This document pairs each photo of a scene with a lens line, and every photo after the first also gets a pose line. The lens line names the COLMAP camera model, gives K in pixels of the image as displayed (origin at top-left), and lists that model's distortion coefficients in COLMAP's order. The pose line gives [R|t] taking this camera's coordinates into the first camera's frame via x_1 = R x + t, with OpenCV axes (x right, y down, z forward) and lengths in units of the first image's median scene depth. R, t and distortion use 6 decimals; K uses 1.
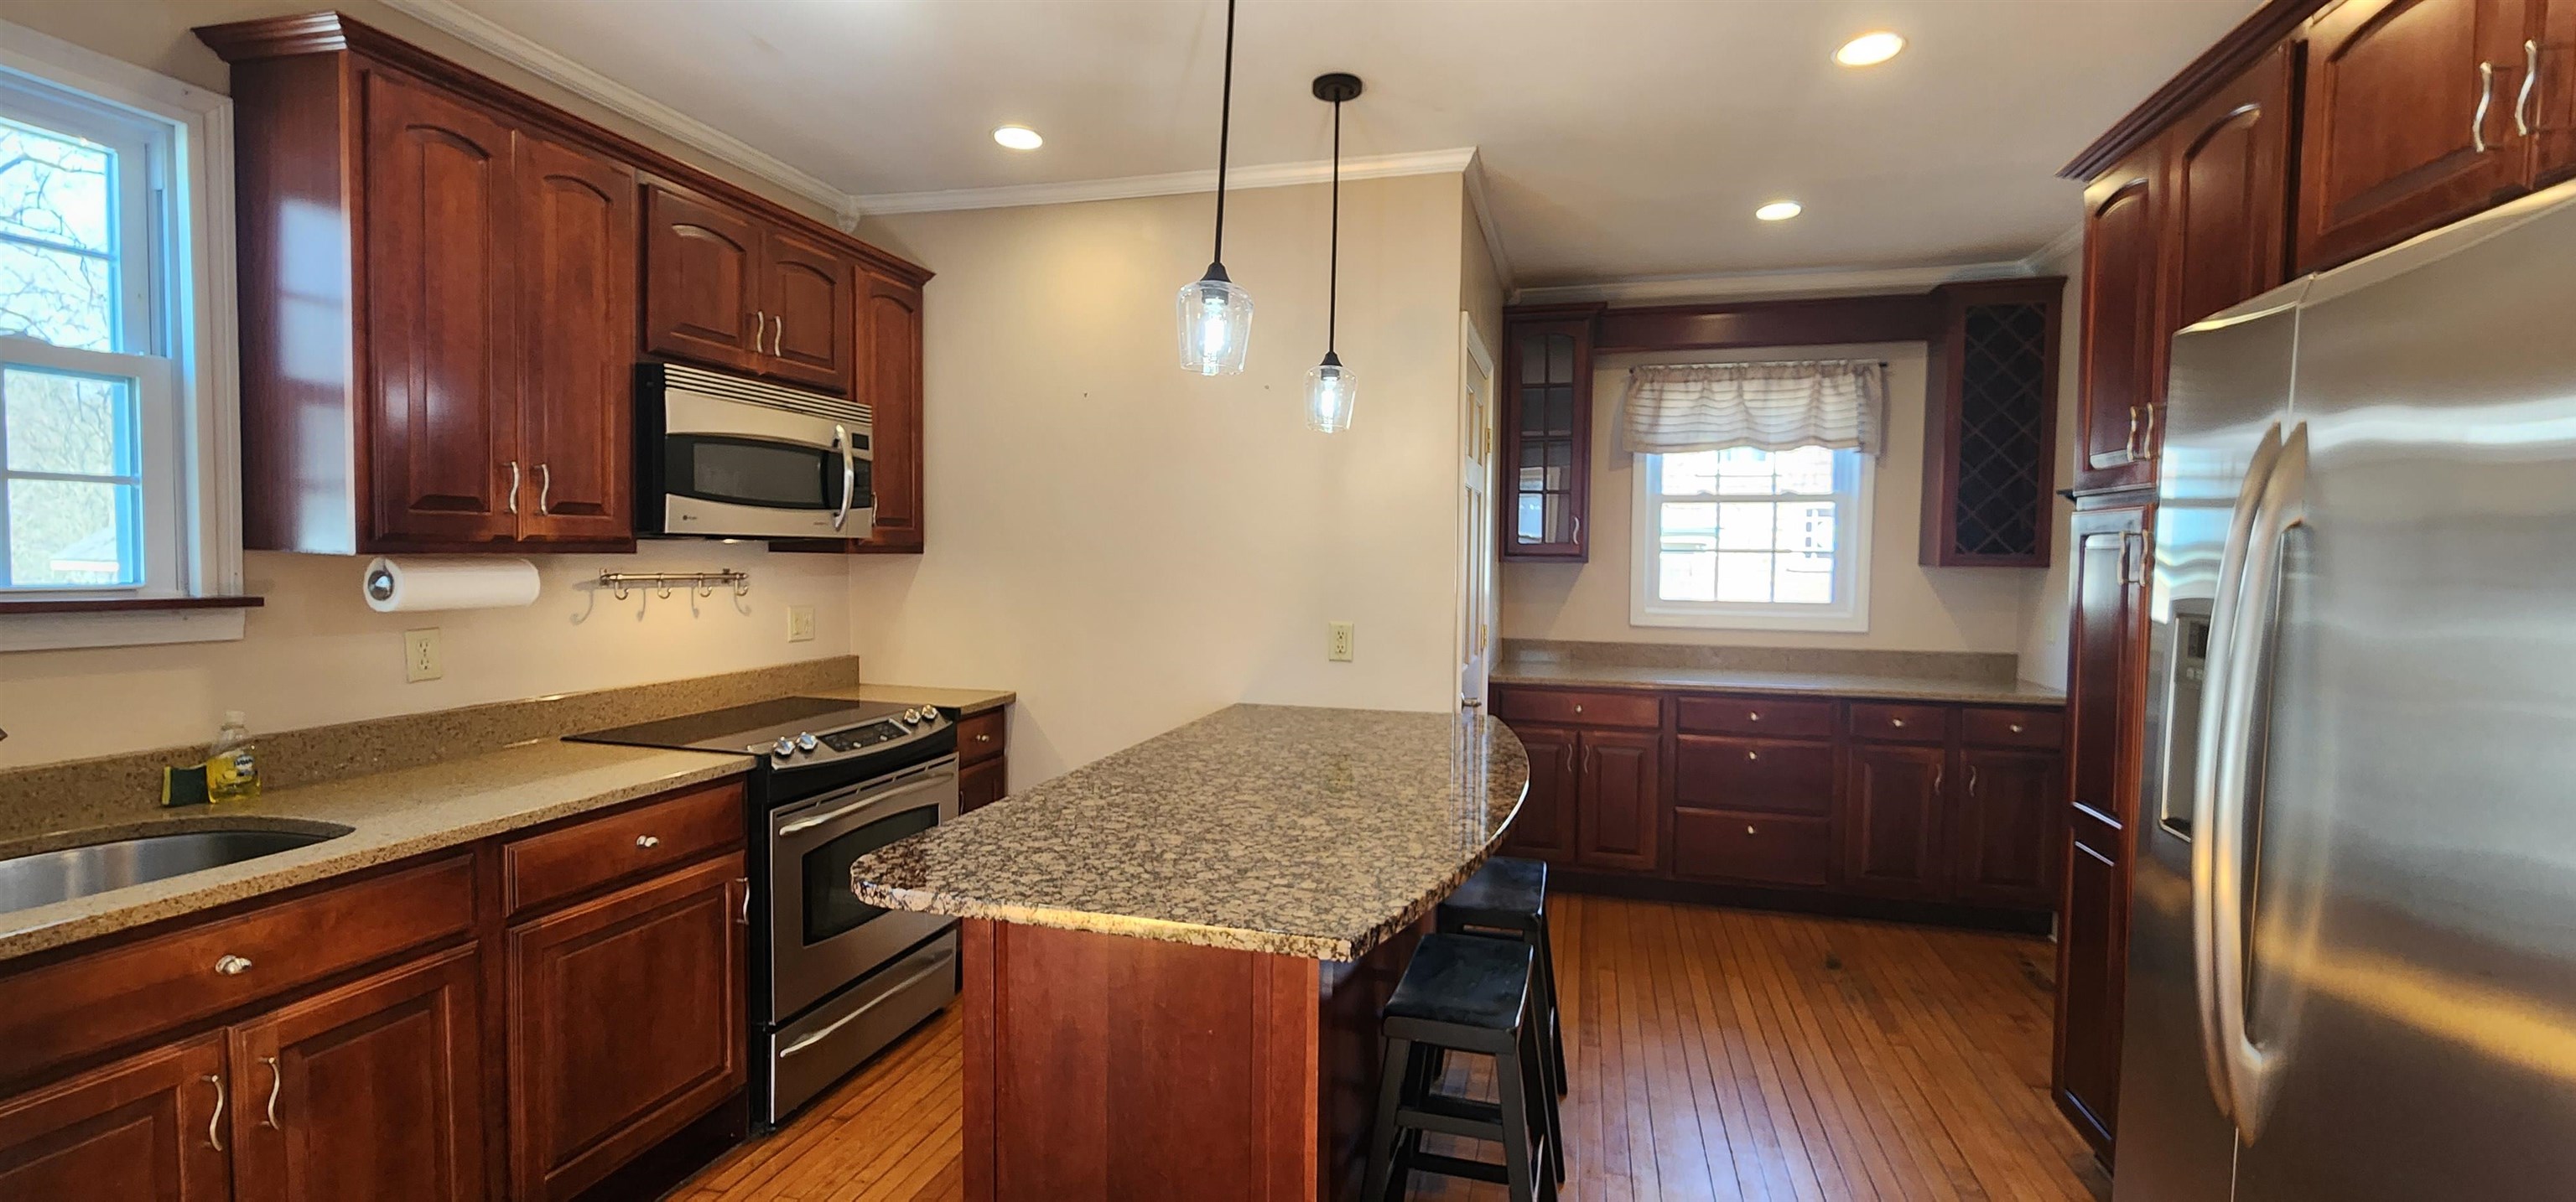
lens RADIAL K [[1060.4, 0, 1299.9], [0, 1060.4, 609.2], [0, 0, 1]] dist [-0.003231, 0.001028]
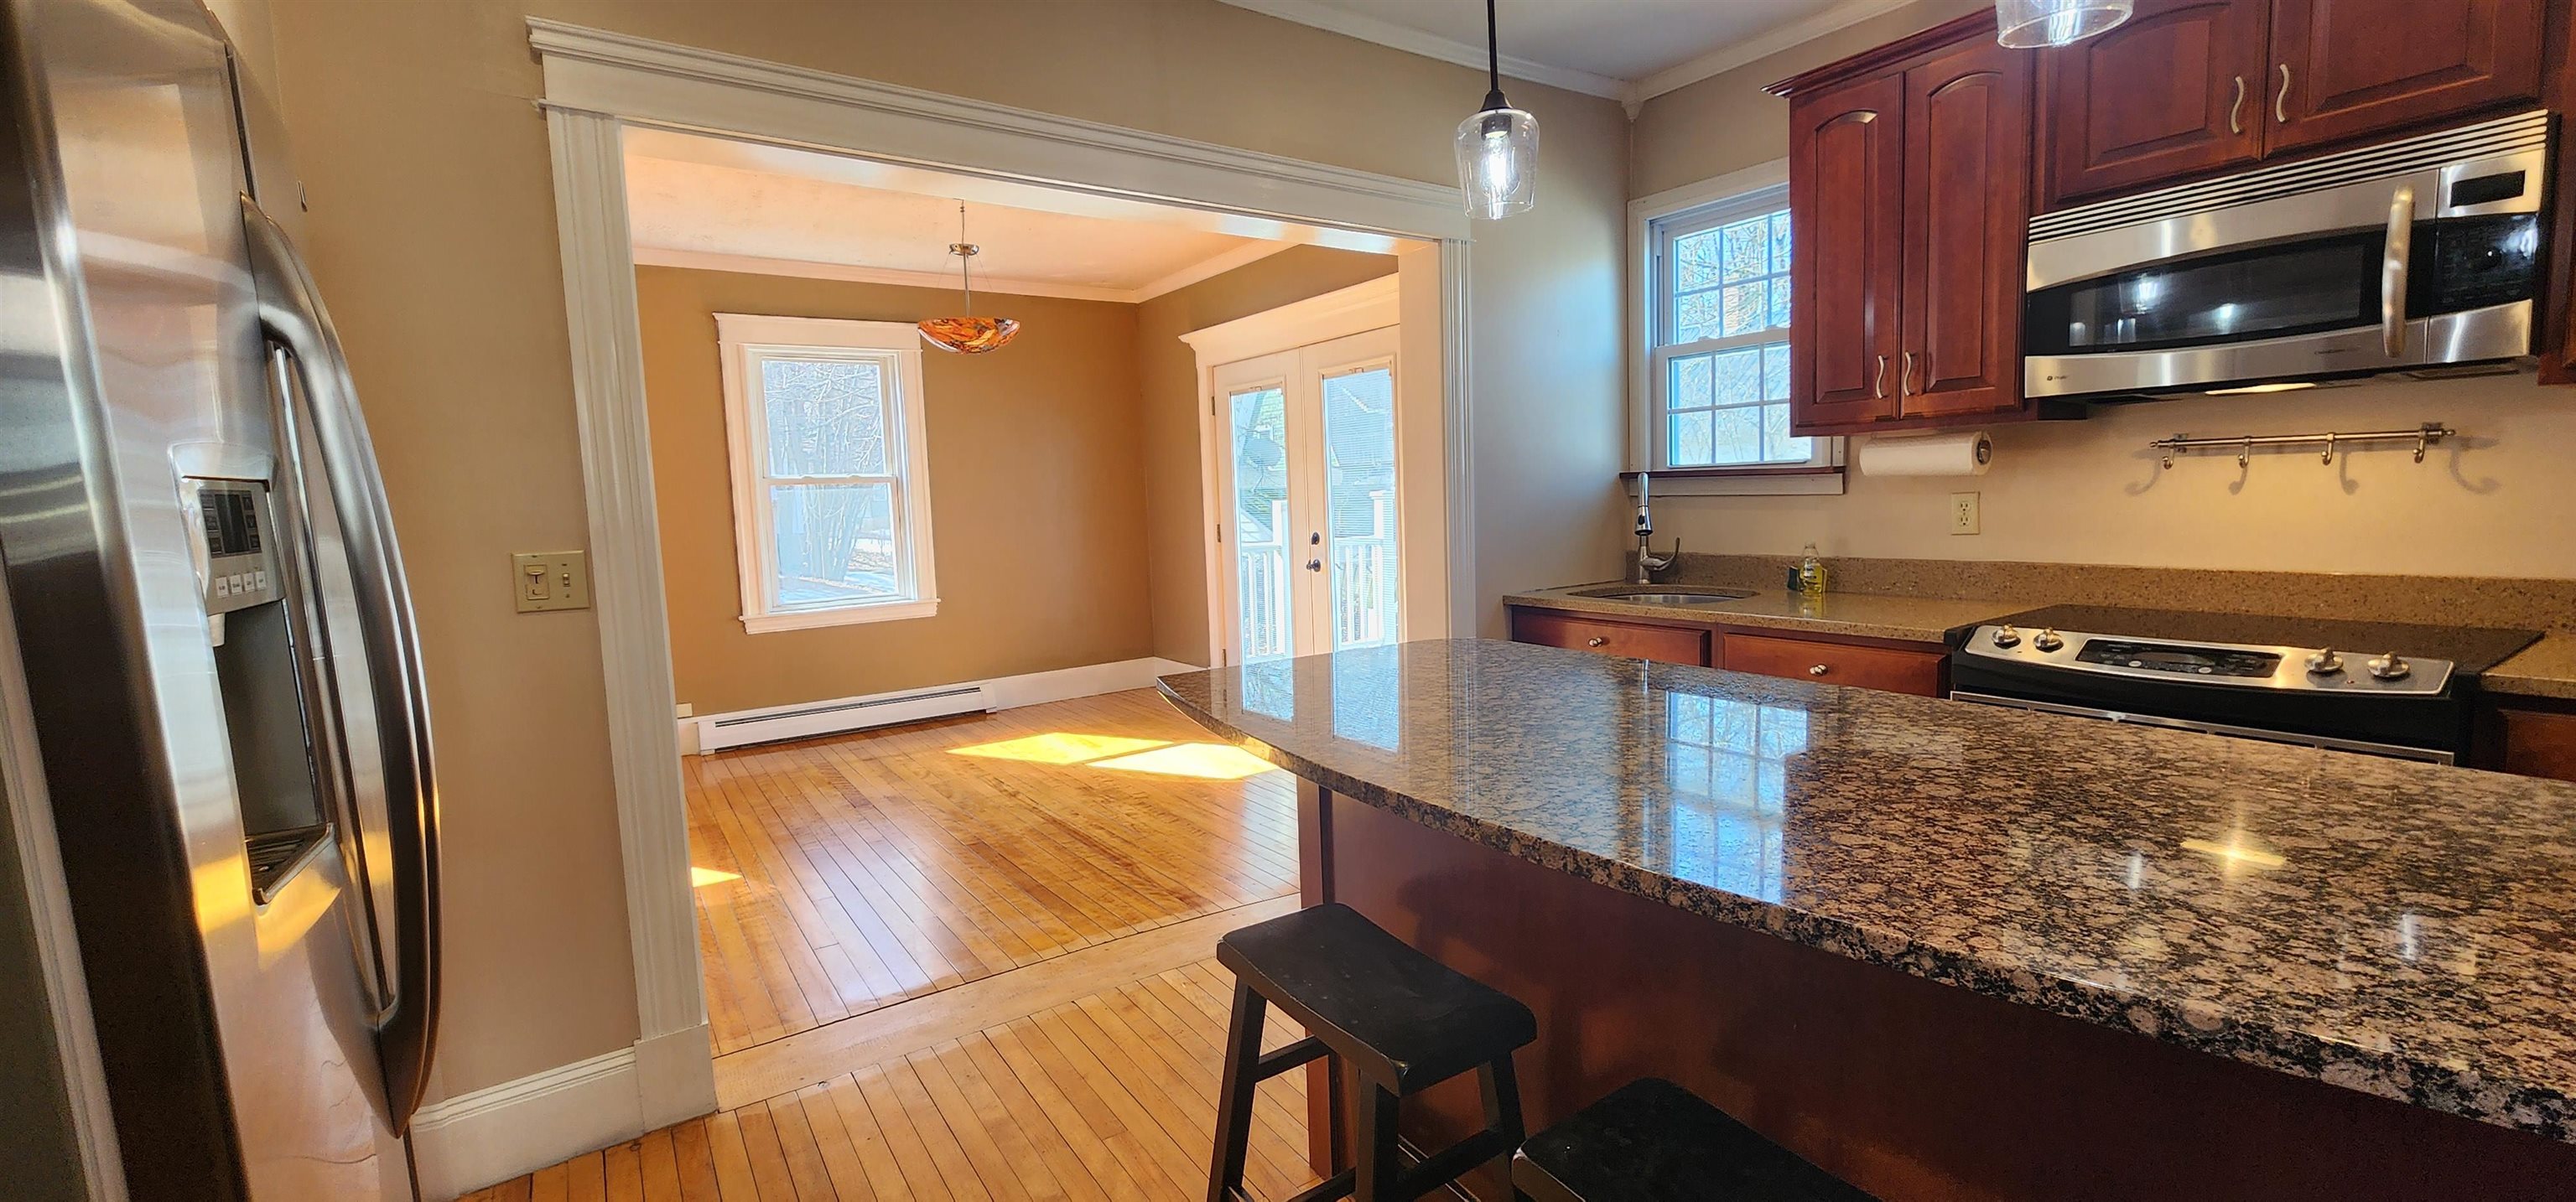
lens RADIAL K [[1060.4, 0, 1279.8], [0, 1060.4, 617.5], [0, 0, 1]] dist [-0.003231, 0.001028]
pose [[-0.657868, 0.098069, -0.746721, 0.463368], [-0.011787, 0.990024, 0.140407, -0.000846], [0.753041, 0.101171, -0.650149, 0.897681]]
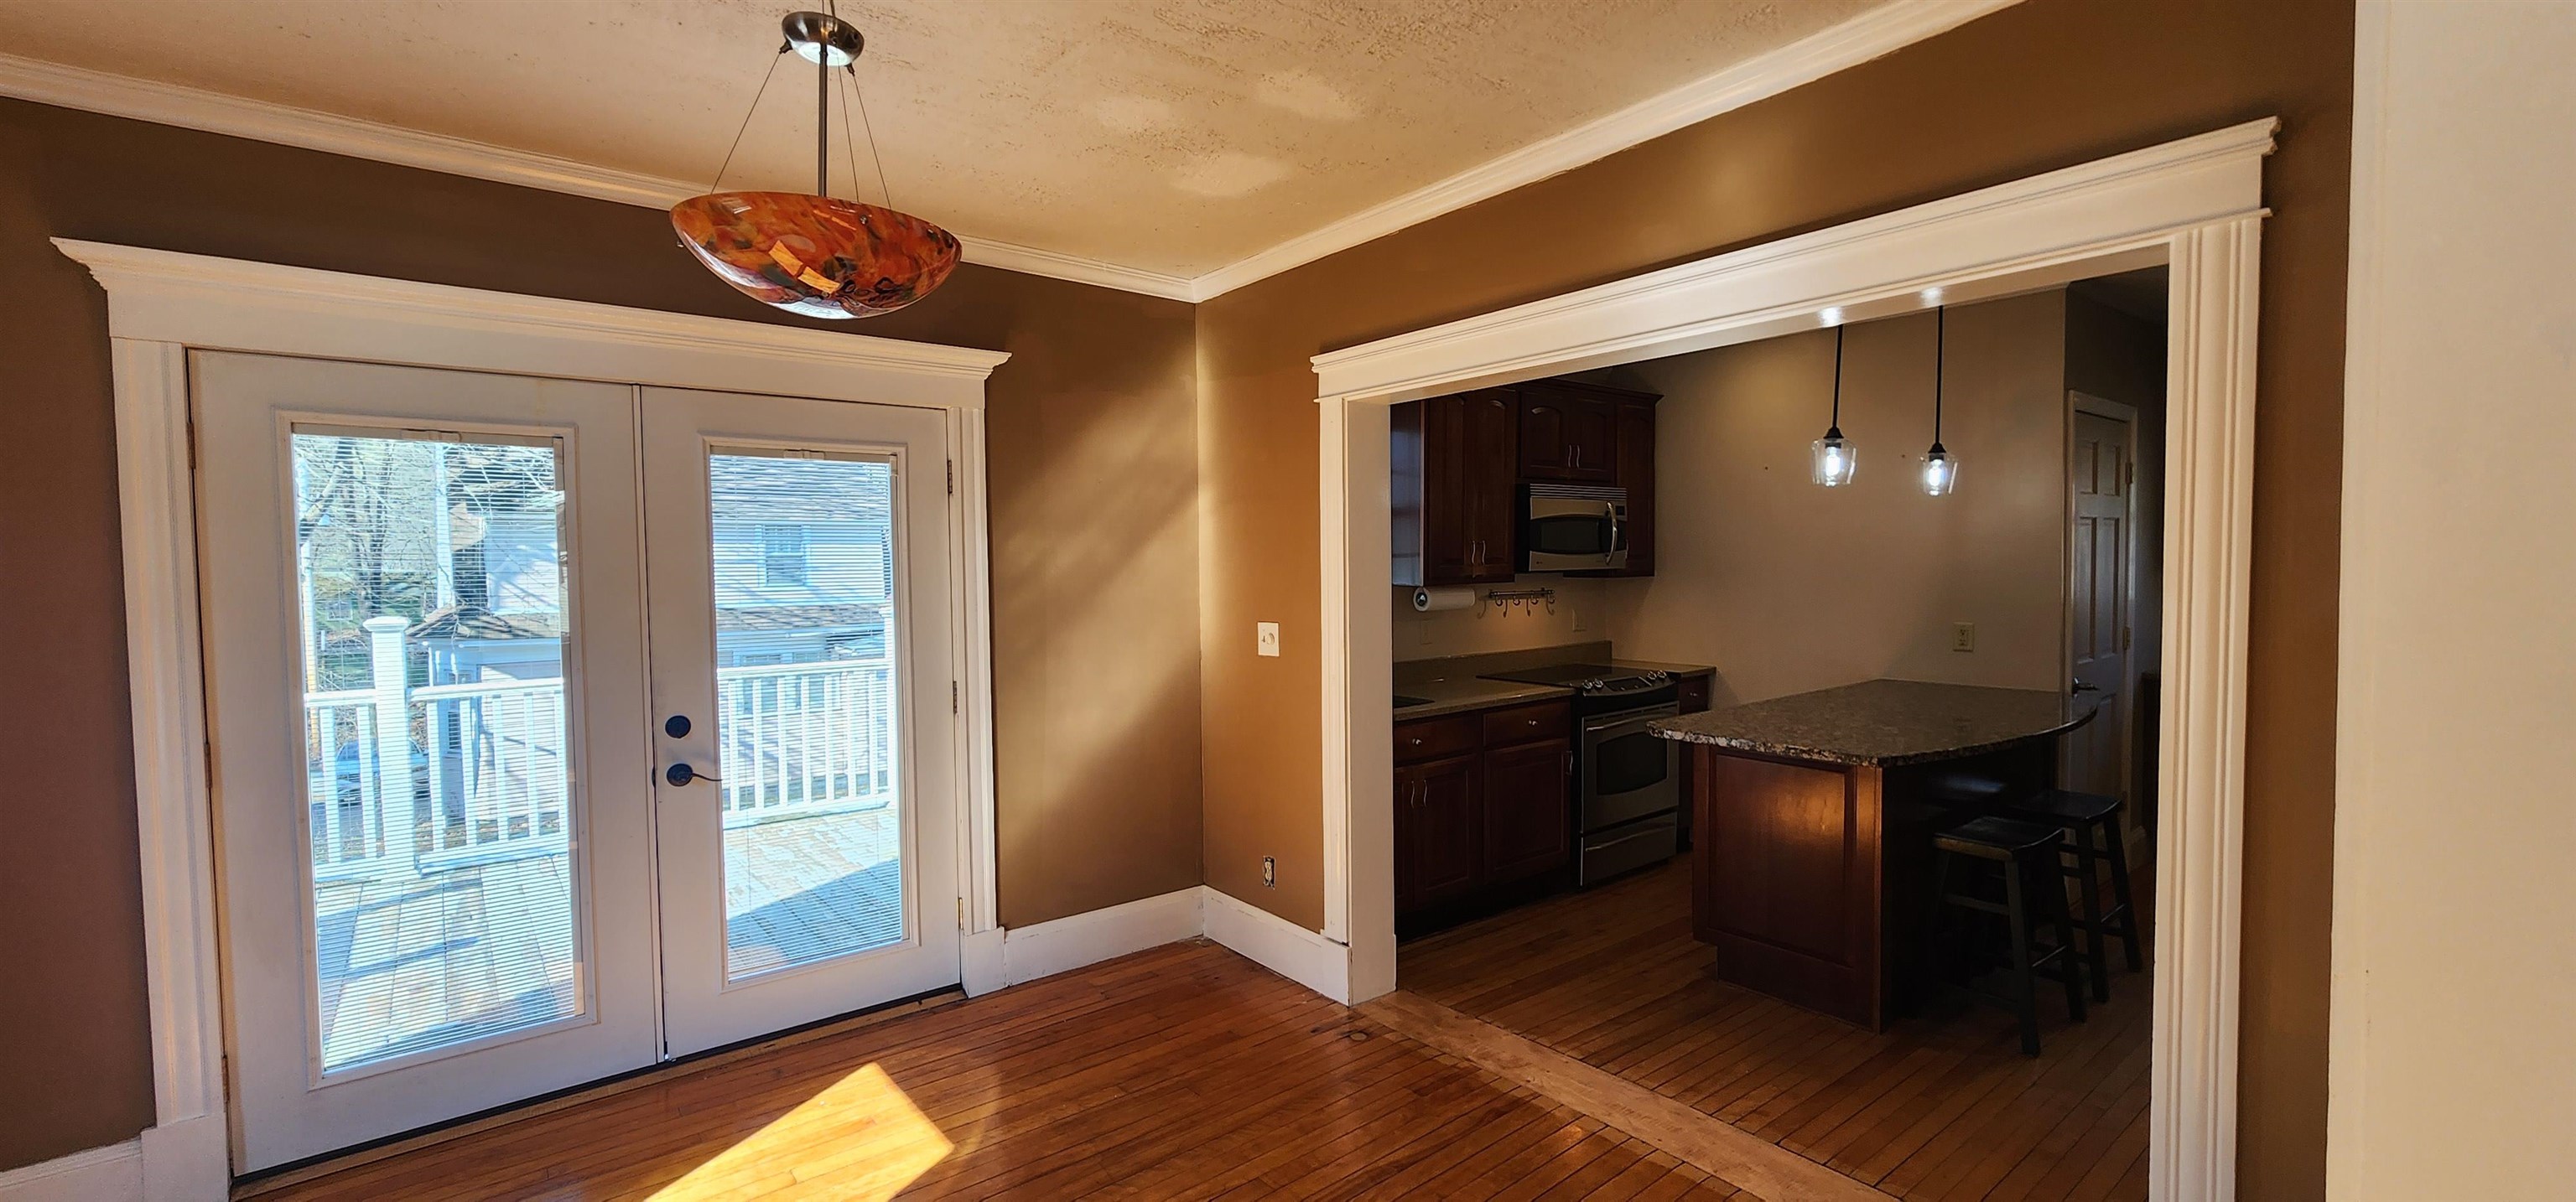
lens RADIAL K [[1060.4, 0, 1287.6], [0, 1060.4, 607.2], [0, 0, 1]] dist [-0.003231, 0.001028]
pose [[0.804713, 0.003852, -0.593651, 0.153376], [-0.007788, 0.999961, -0.004068, 0.004168], [0.593612, 0.007897, 0.804712, -0.645202]]
